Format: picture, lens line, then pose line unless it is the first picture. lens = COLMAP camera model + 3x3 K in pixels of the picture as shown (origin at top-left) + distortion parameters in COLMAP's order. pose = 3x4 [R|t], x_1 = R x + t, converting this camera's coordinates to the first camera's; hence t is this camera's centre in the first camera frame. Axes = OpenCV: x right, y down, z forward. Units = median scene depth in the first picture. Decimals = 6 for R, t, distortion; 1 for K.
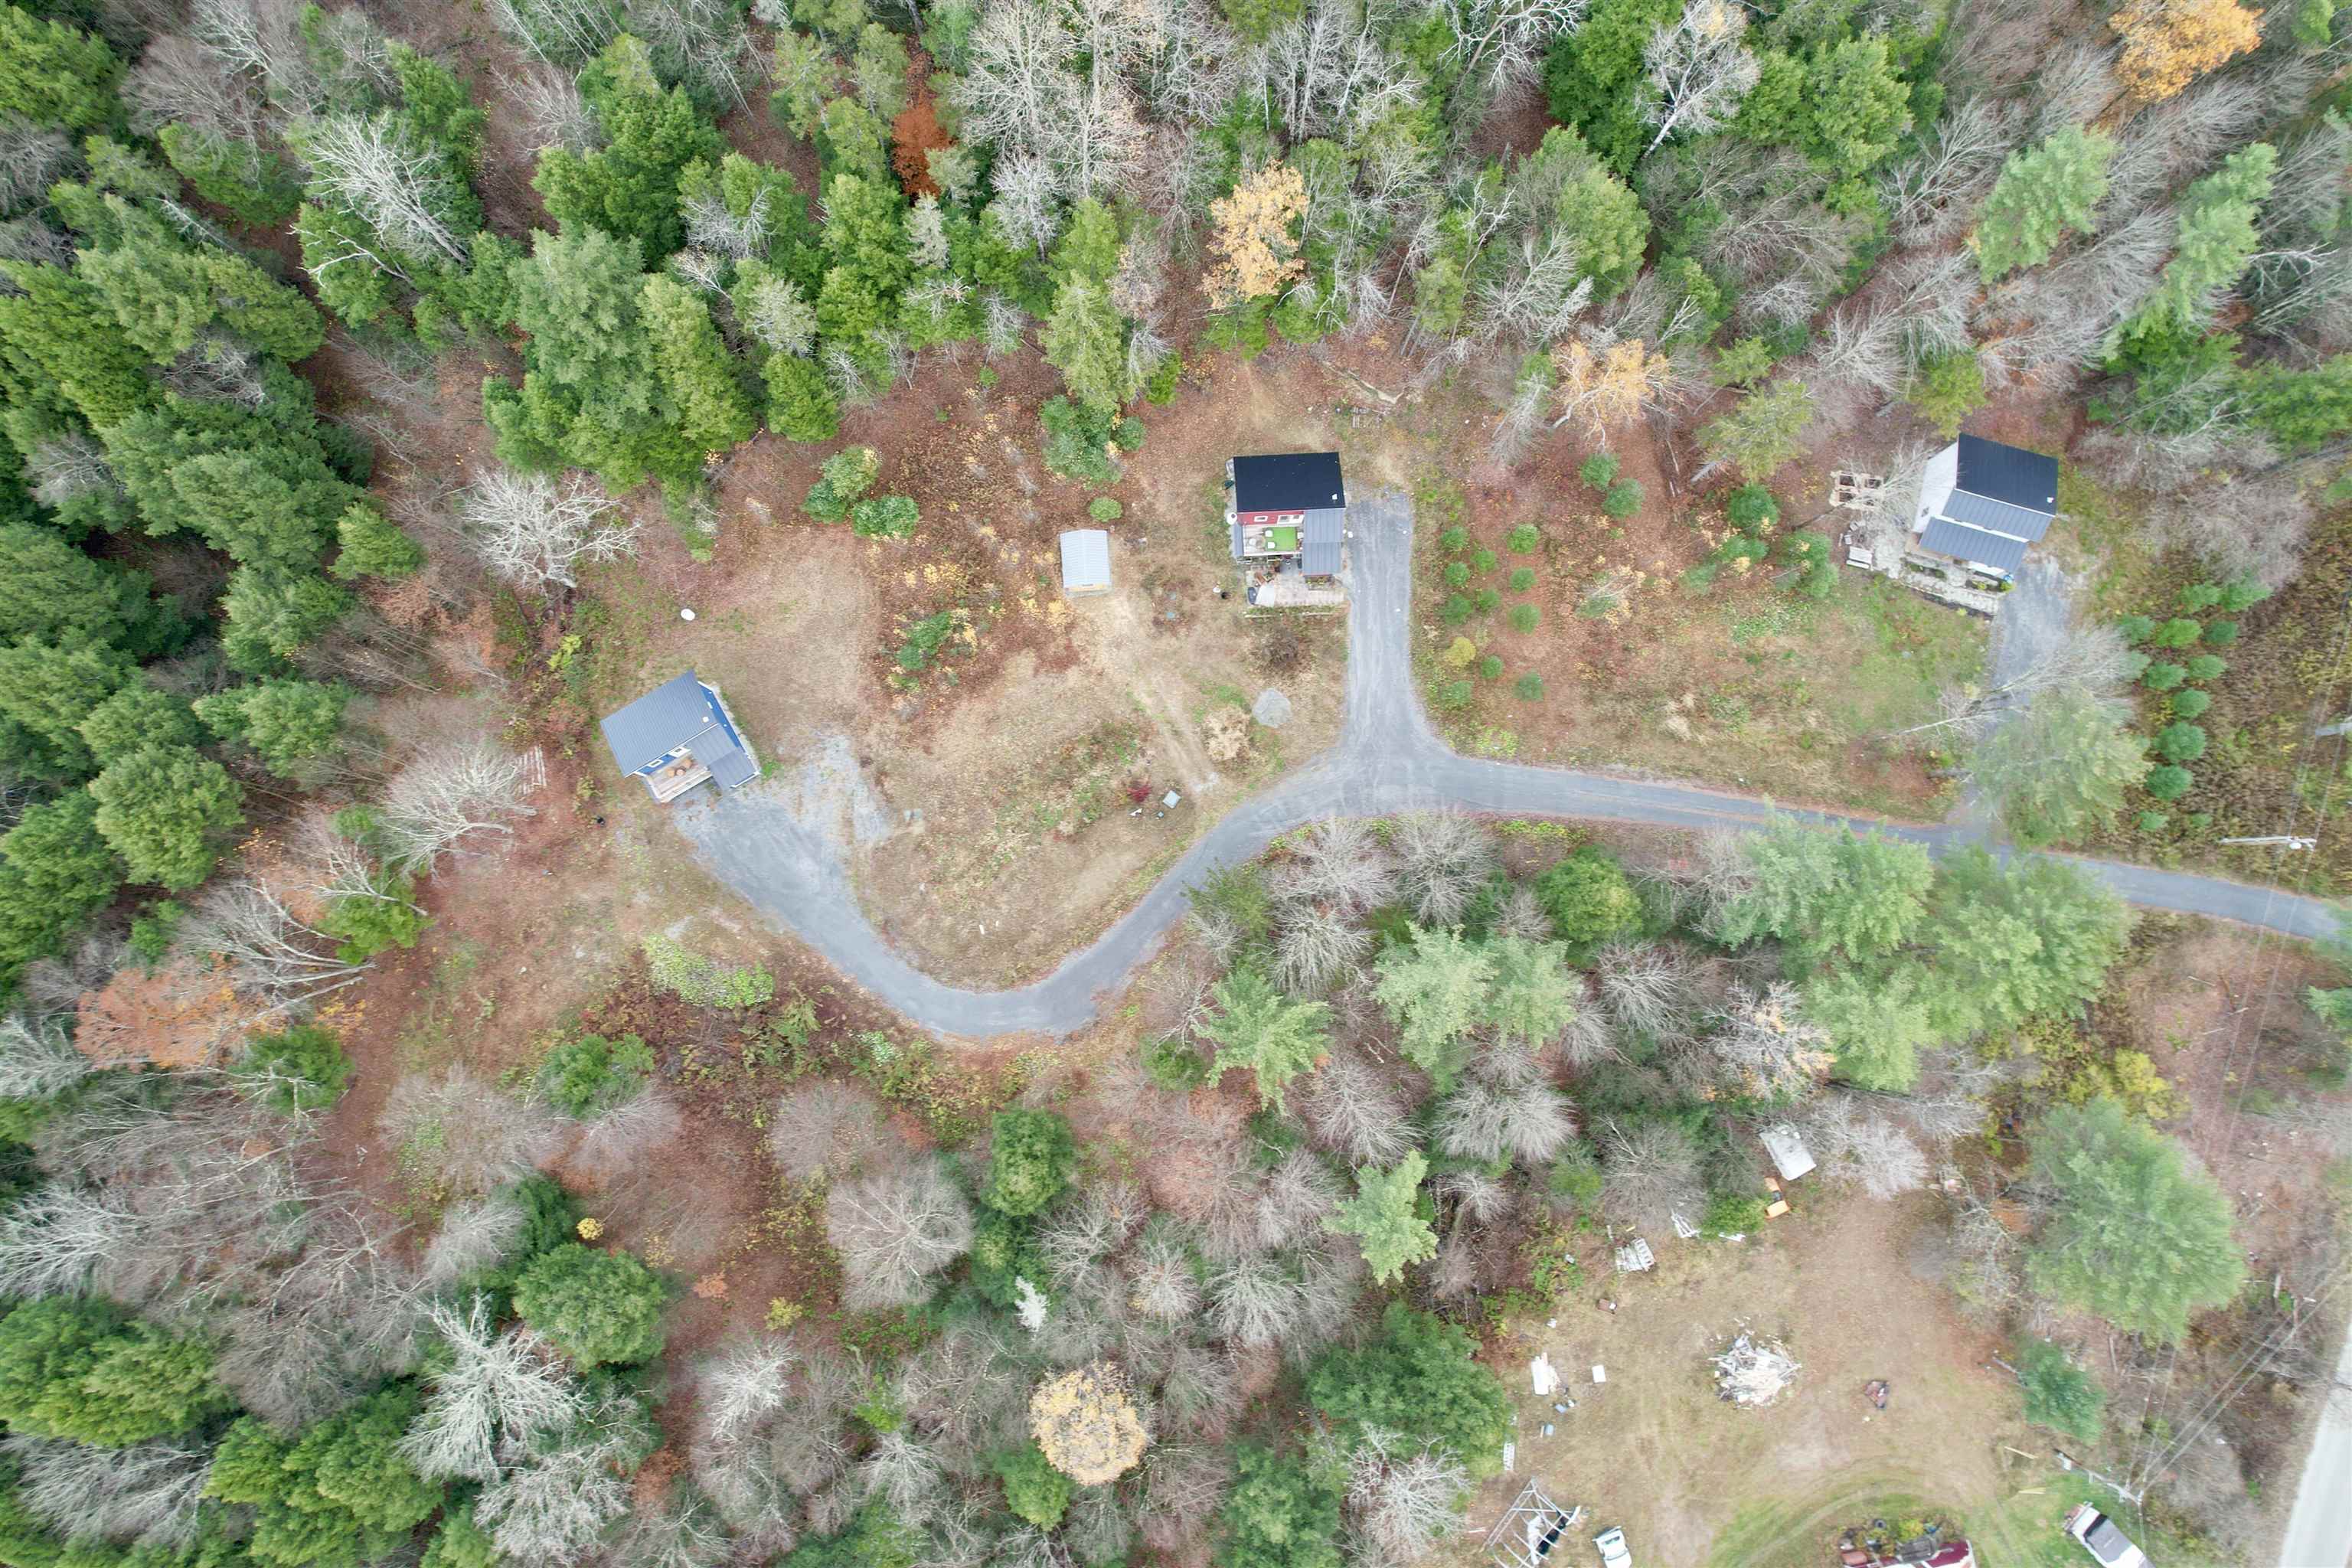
lens RADIAL K [[1496.0, 0, 1233.6], [0, 1496.0, 791.5], [0, 0, 1]] dist [-0.074056, 0.064694]
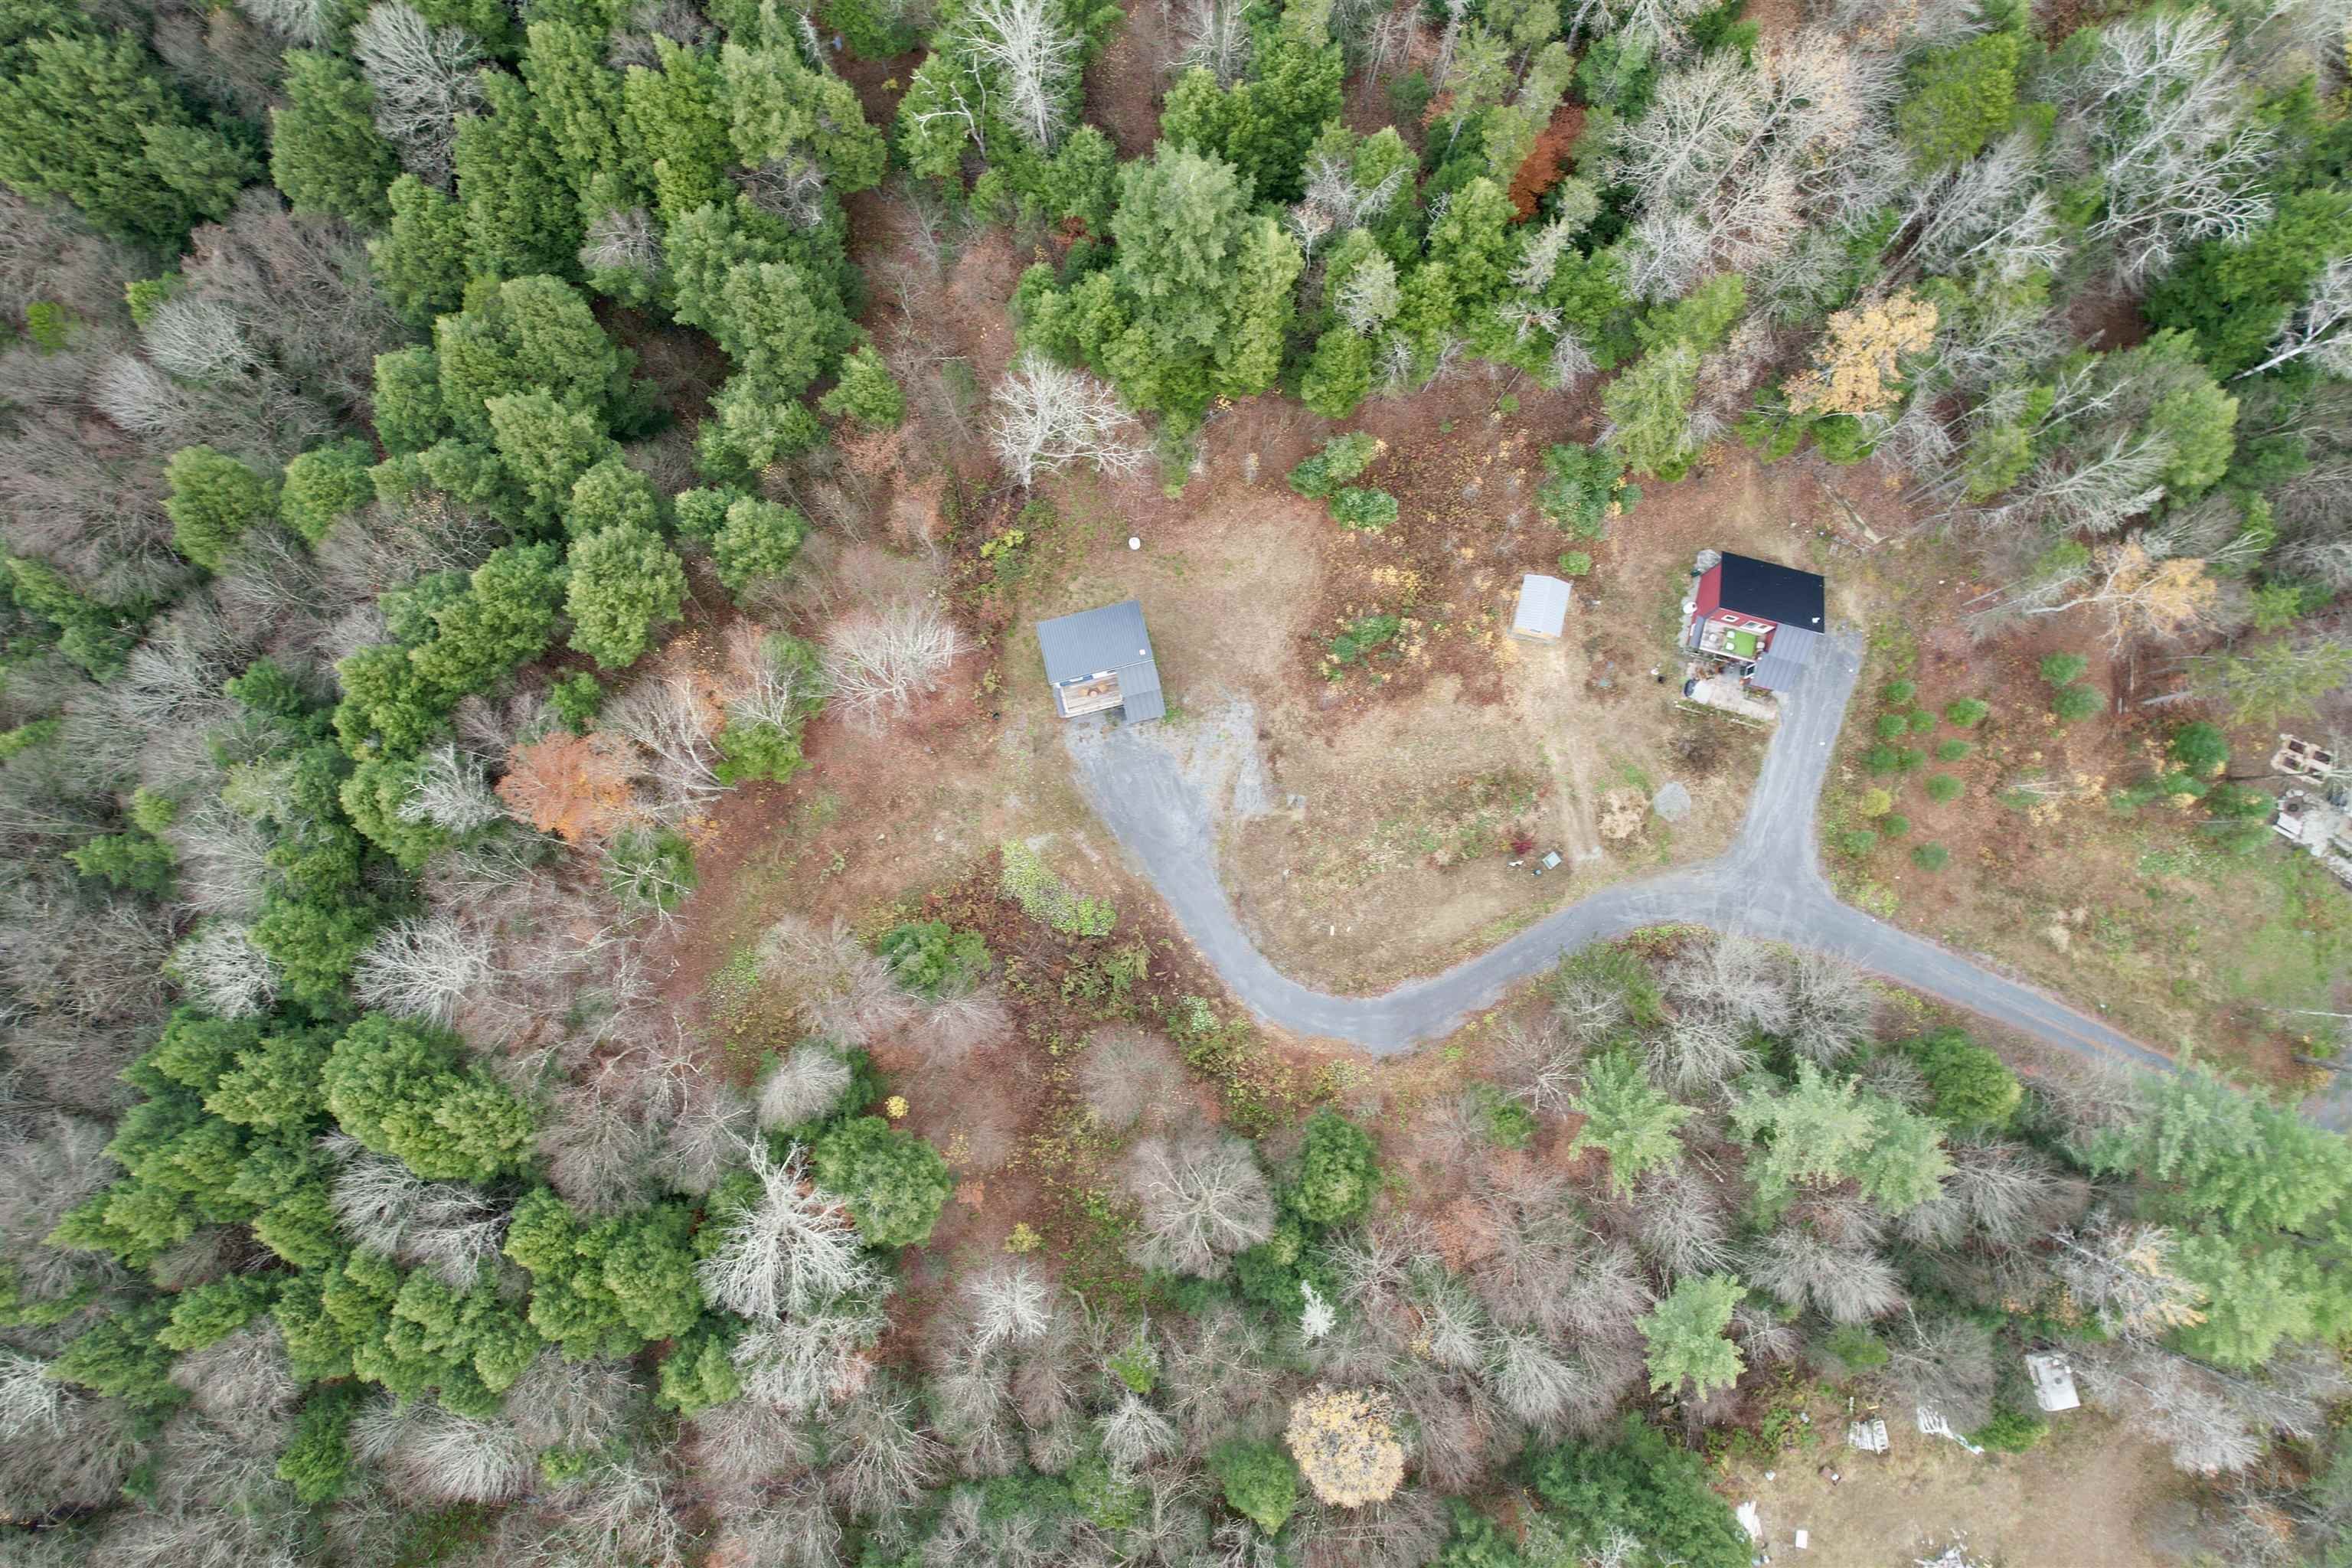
lens RADIAL K [[1496.0, 0, 1190.2], [0, 1496.0, 800.6], [0, 0, 1]] dist [-0.074056, 0.064694]
pose [[0.957004, 0.287641, -0.037492, -0.265895], [-0.287609, 0.957727, 0.006366, 0.032579], [0.037738, 0.004691, 0.999277, -0.003453]]
